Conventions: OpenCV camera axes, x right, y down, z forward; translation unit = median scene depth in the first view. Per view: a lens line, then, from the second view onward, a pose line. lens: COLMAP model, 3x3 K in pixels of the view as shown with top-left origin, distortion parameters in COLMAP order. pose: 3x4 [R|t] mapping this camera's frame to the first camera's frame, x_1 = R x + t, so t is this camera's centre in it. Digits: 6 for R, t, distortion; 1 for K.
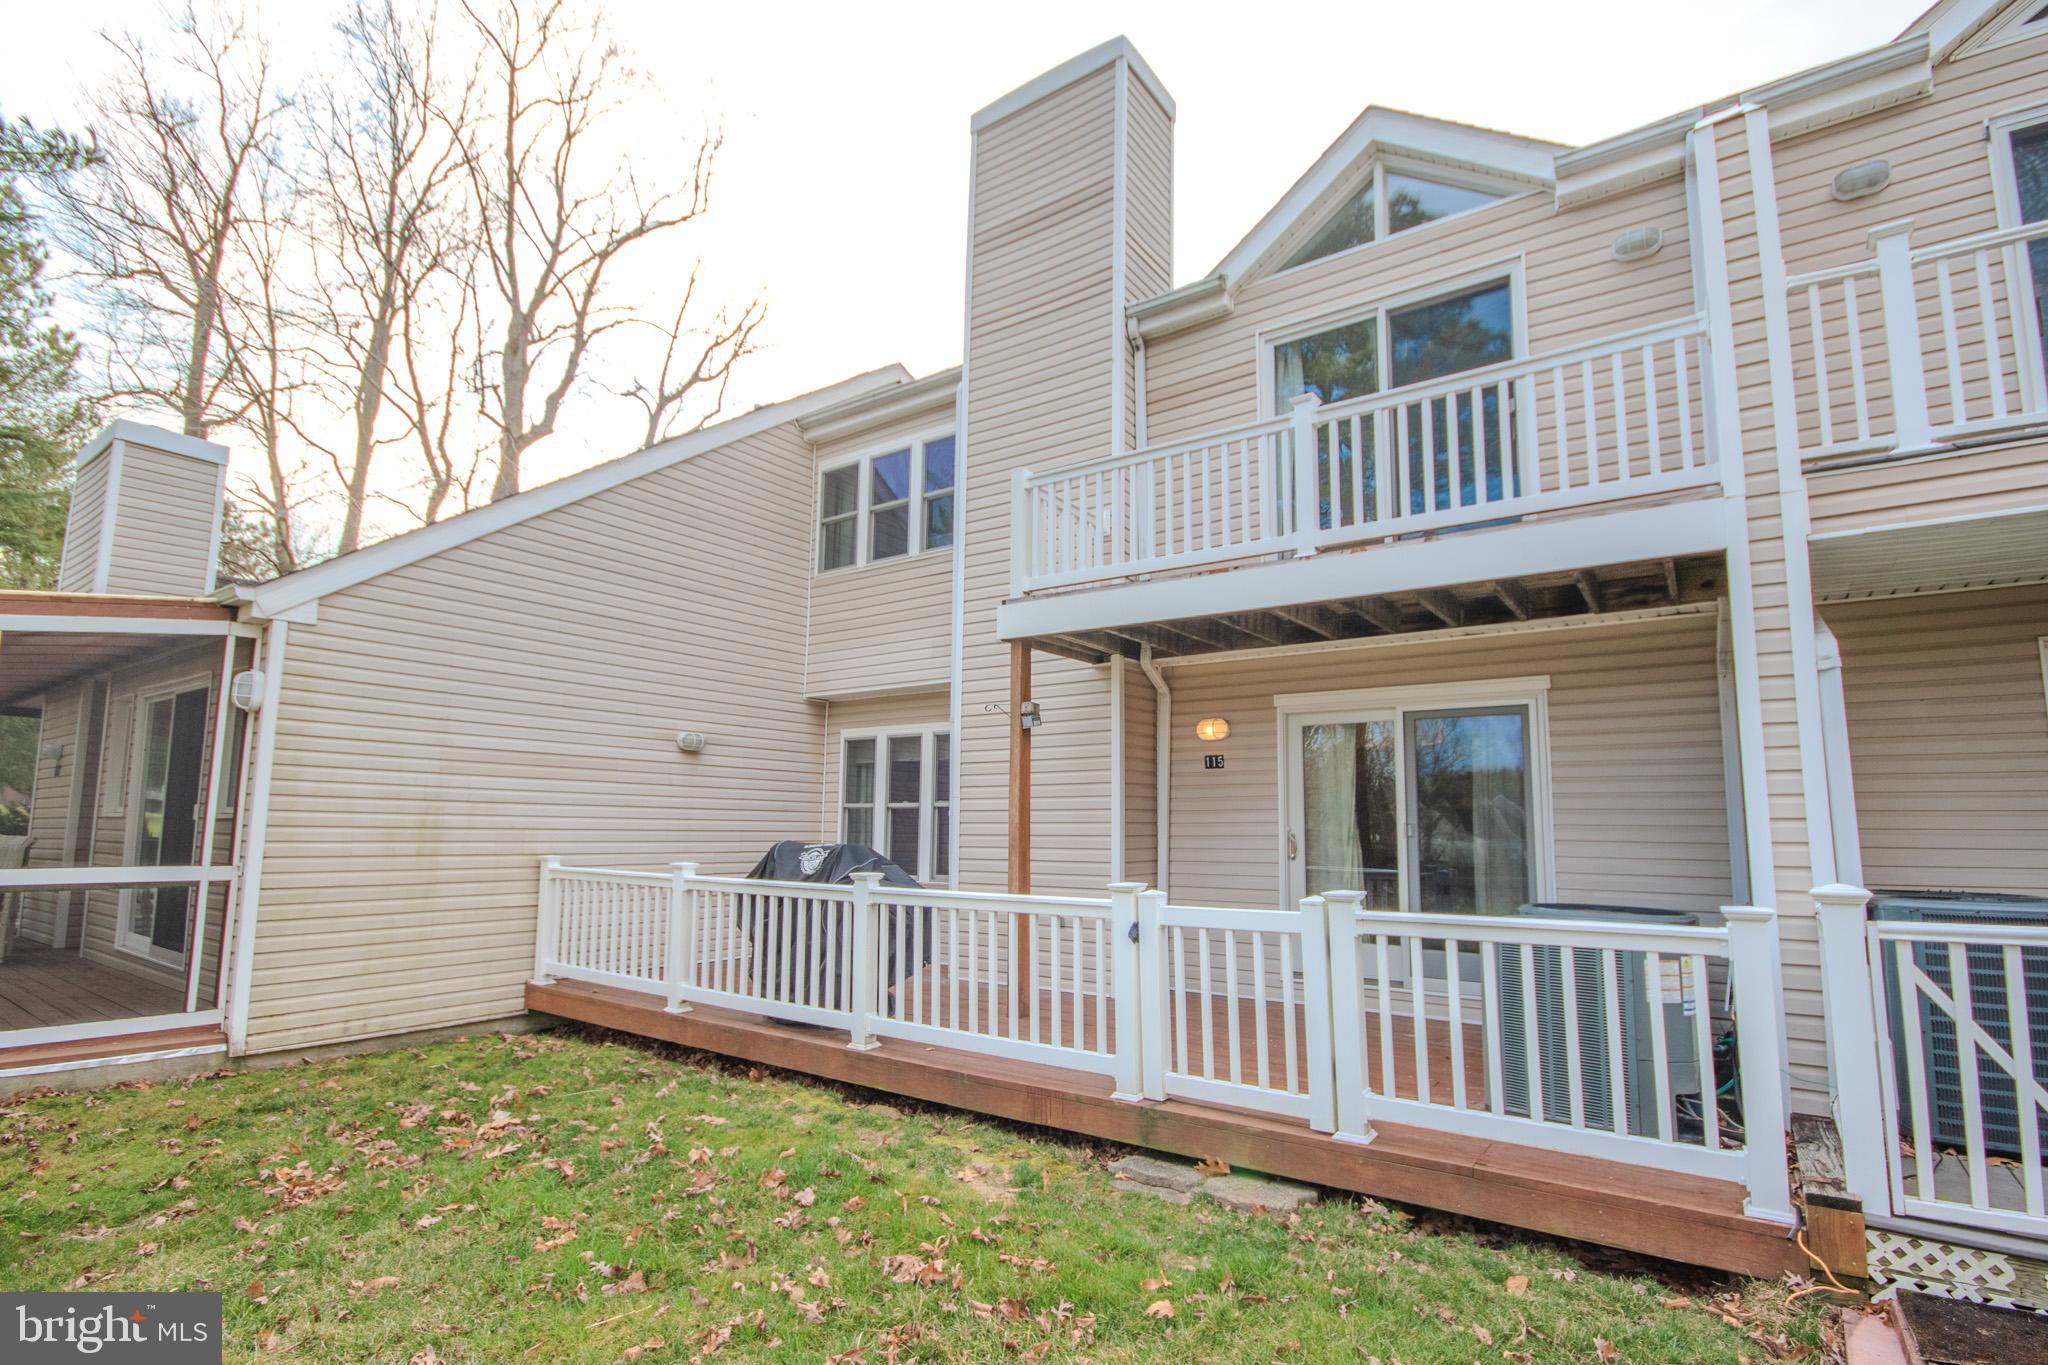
lens RADIAL K [[982.1, 0, 1009.5], [0, 982.1, 694.9], [0, 0, 1]] dist [0.001692, -0.006963]
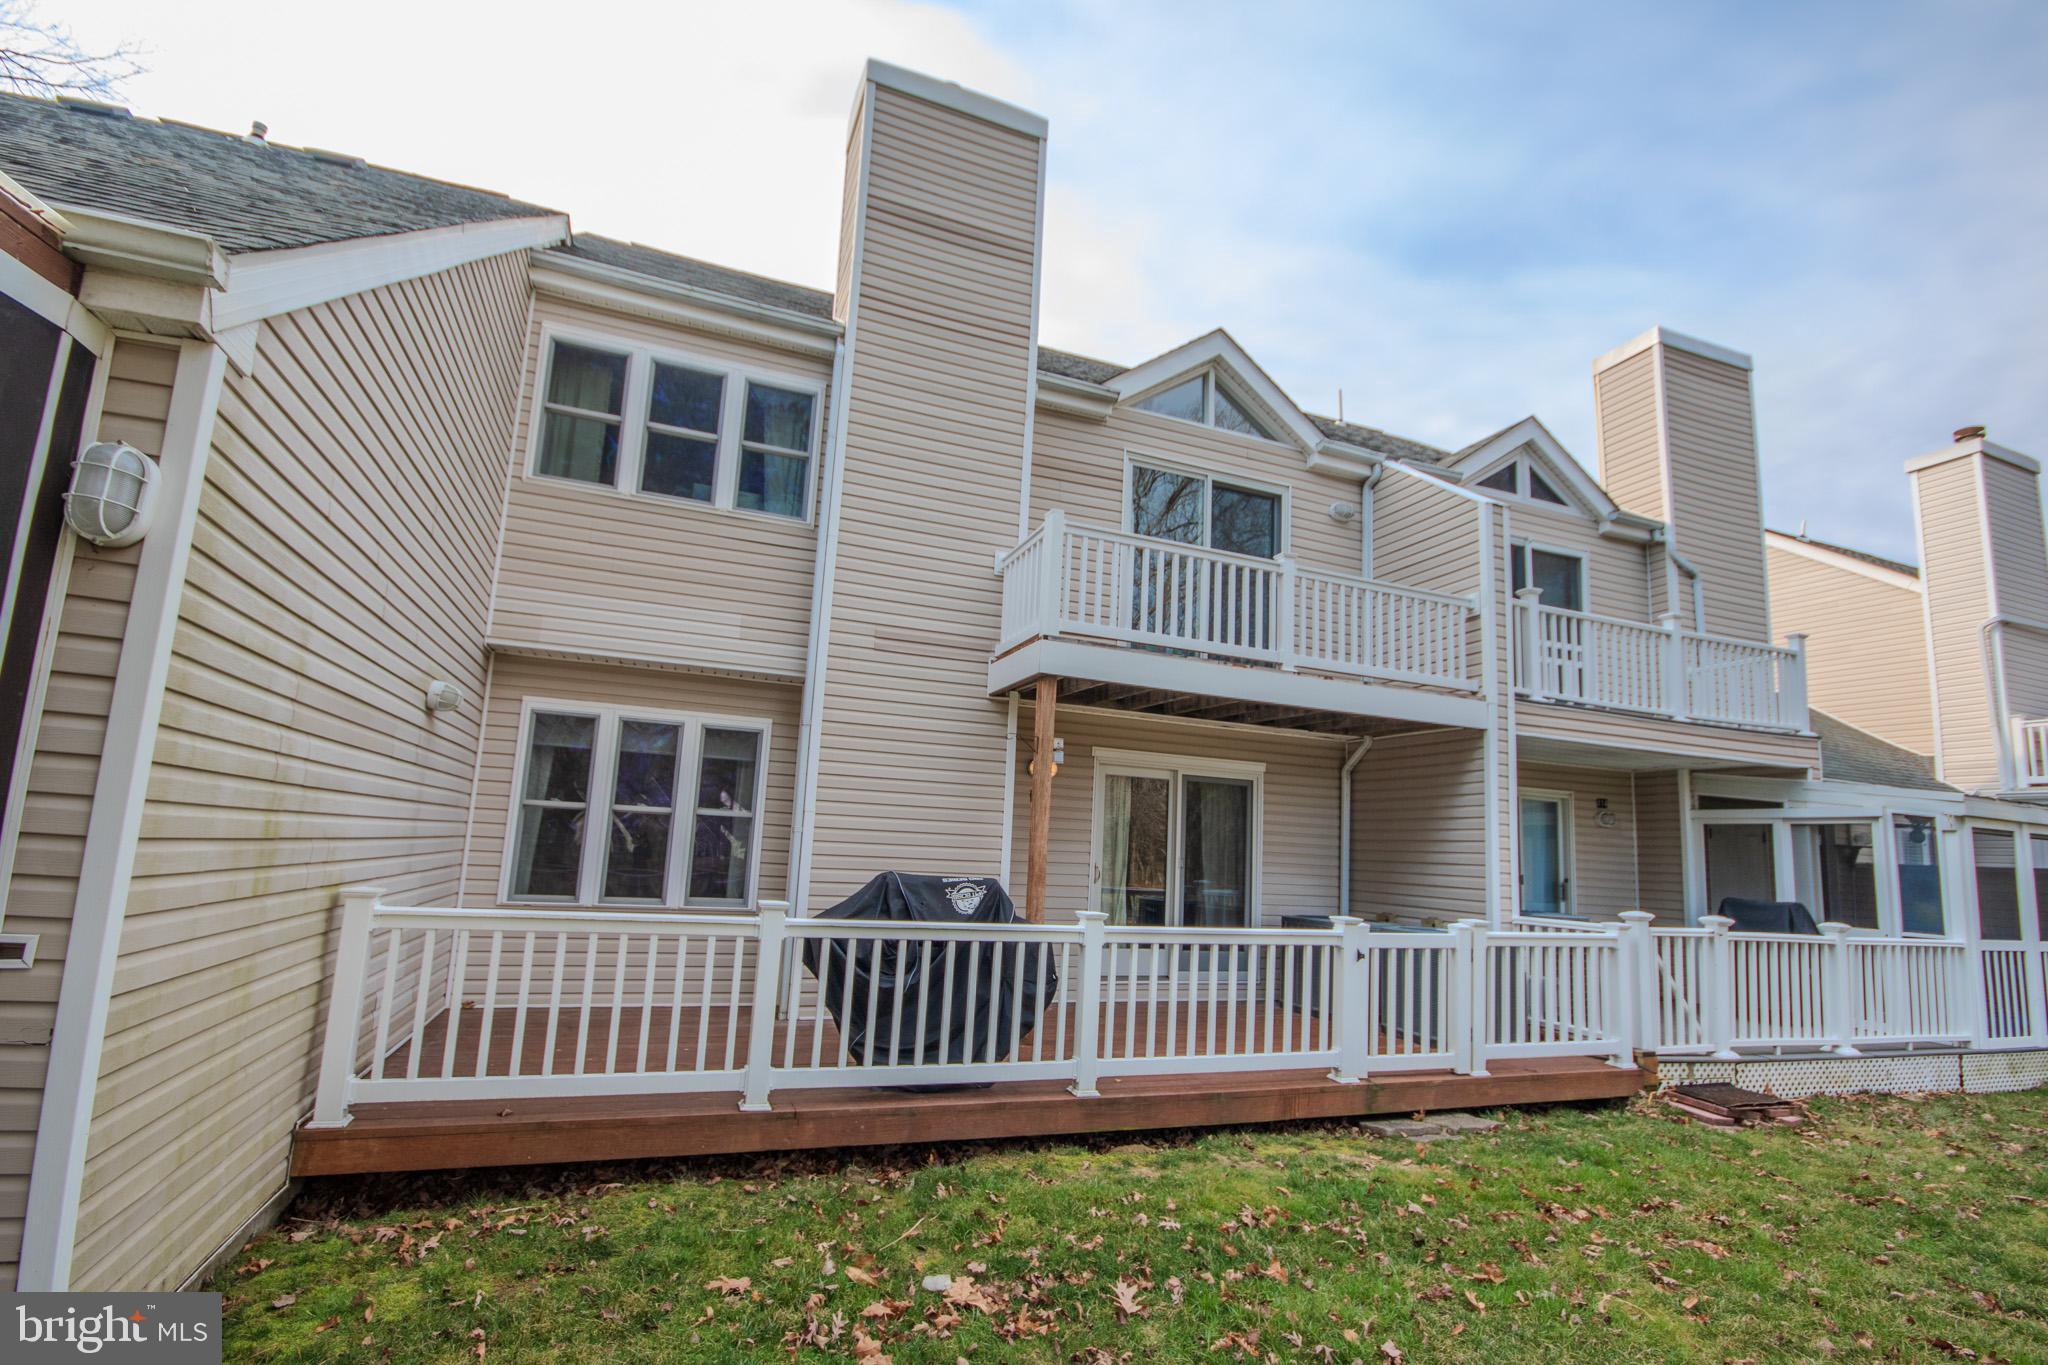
lens RADIAL K [[982.1, 0, 1008.6], [0, 982.1, 688.4], [0, 0, 1]] dist [0.001692, -0.006963]
pose [[0.535508, 0.153587, 0.830447, -0.904001], [-0.158911, 0.984085, -0.079528, 0.047604], [-0.829445, -0.089380, 0.551391, 0.485839]]
